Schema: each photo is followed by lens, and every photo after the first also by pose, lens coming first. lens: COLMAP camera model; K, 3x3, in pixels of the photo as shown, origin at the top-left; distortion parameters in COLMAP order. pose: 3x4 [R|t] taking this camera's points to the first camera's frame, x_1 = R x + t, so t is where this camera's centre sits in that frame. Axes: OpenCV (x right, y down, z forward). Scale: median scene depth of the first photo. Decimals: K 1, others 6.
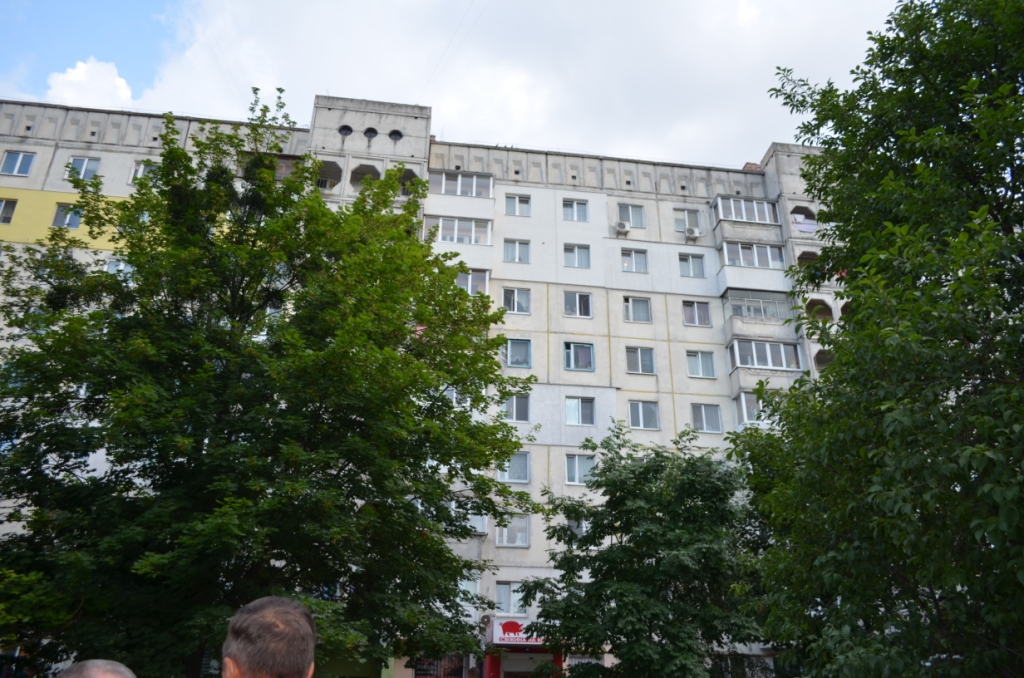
lens RADIAL K [[799.2, 0, 512.0], [0, 799.2, 339.0], [0, 0, 1]] dist [0.002102, -0.010287]
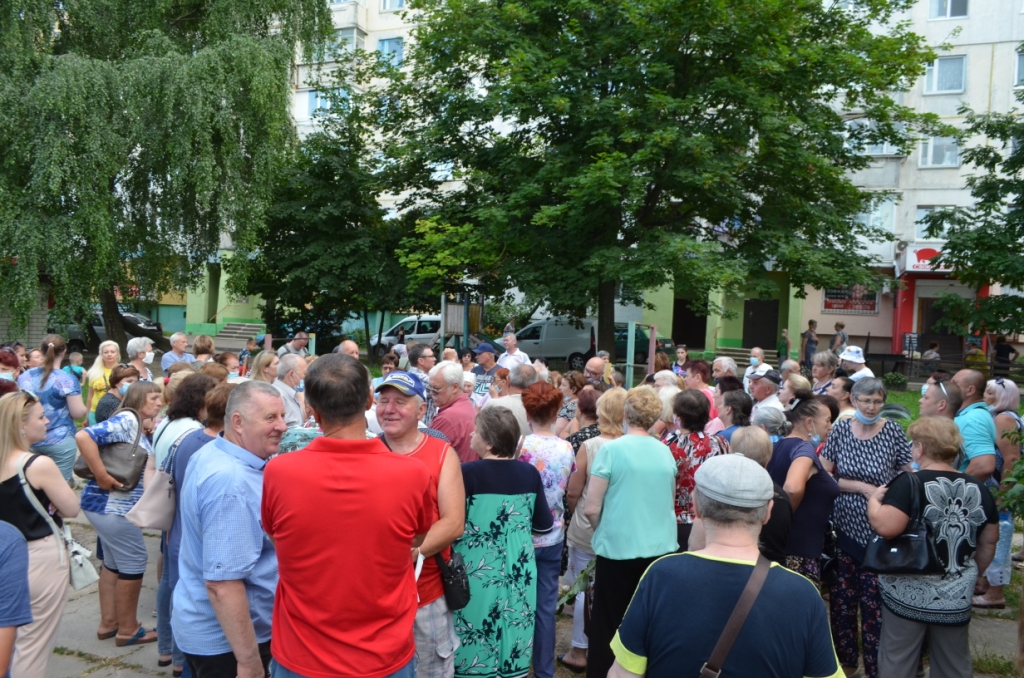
lens RADIAL K [[799.2, 0, 512.0], [0, 799.2, 339.0], [0, 0, 1]] dist [0.002102, -0.010287]
pose [[0.869299, 0.039068, -0.492740, 0.056659], [0.184198, 0.899463, 0.396280, -0.017427], [0.458684, -0.435247, 0.774706, 0.005438]]
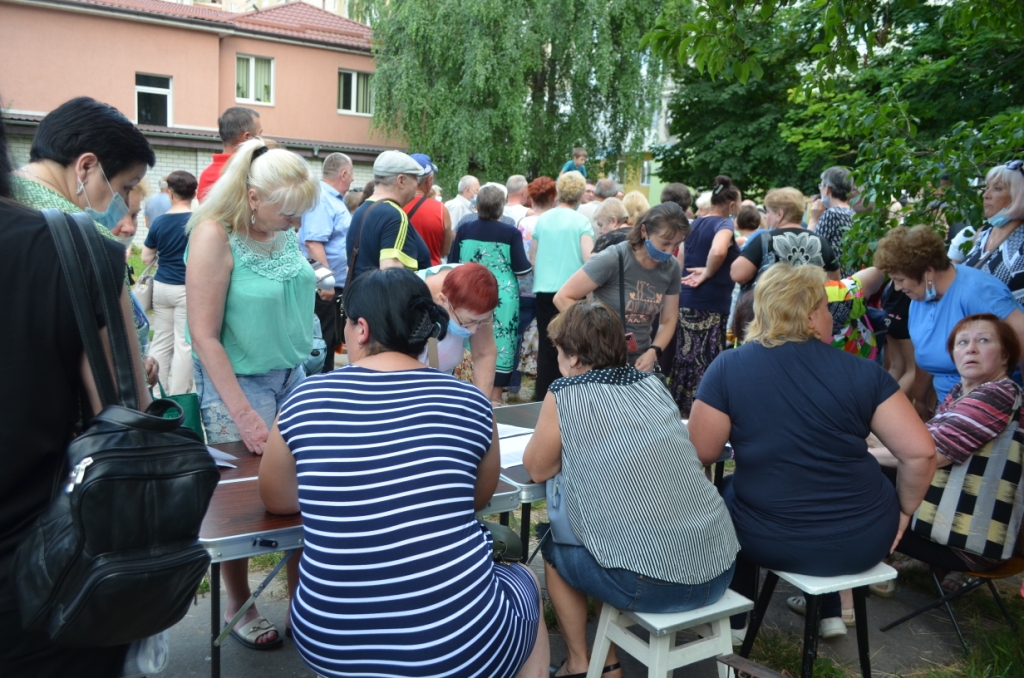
lens RADIAL K [[910.5, 0, 512.0], [0, 910.5, 339.0], [0, 0, 1]] dist [-0.011269, -0.006541]
pose [[0.442810, 0.136270, -0.886200, 0.282283], [0.352923, 0.882105, 0.311987, 0.029593], [0.824236, -0.450911, 0.342512, 0.017915]]
